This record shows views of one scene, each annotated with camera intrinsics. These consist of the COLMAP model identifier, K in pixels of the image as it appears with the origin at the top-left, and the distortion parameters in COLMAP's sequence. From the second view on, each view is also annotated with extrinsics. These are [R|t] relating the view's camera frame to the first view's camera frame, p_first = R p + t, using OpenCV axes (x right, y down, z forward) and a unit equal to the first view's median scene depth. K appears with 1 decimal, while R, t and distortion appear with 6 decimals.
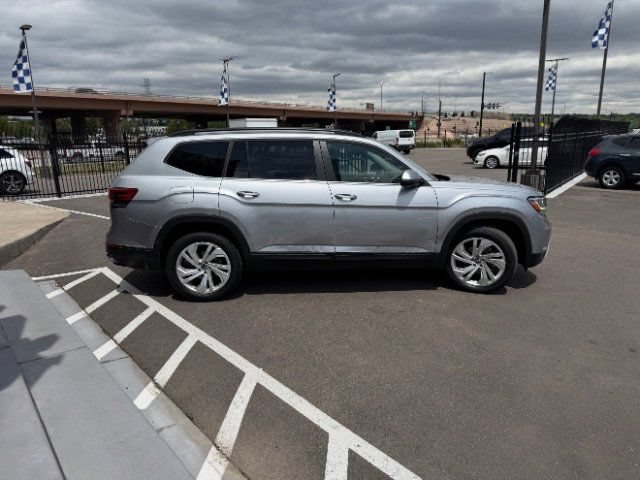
lens RADIAL K [[455.1, 0, 326.2], [0, 455.1, 238.4], [0, 0, 1]] dist [0.034579, -0.030222]
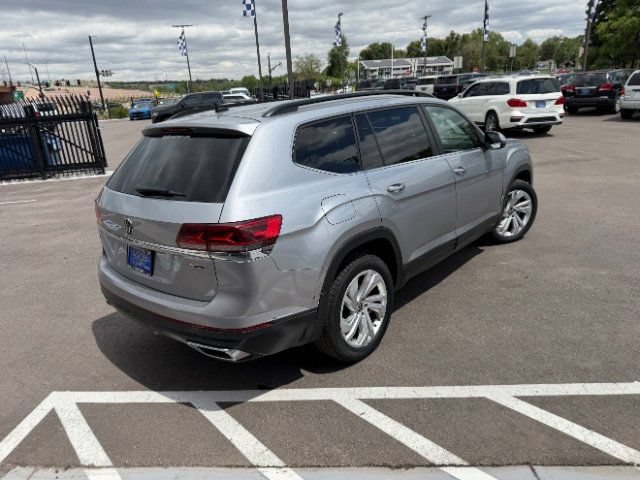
lens RADIAL K [[455.1, 0, 326.2], [0, 455.1, 238.4], [0, 0, 1]] dist [0.034579, -0.030222]
pose [[0.702704, -0.254879, 0.664262, -0.683768], [0.211933, 0.966234, 0.146550, -0.137700], [-0.679185, 0.037798, 0.732994, 0.500149]]
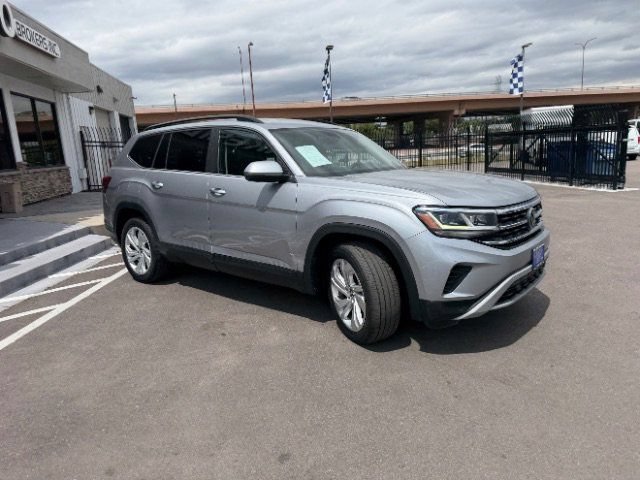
lens RADIAL K [[457.0, 0, 318.0], [0, 457.0, 241.6], [0, 0, 1]] dist [-0.002123, -0.001195]
pose [[0.741025, 0.115773, -0.661421, 0.735367], [-0.108582, 0.992721, 0.052113, -0.058131], [0.662640, 0.033201, 0.748202, 0.431611]]
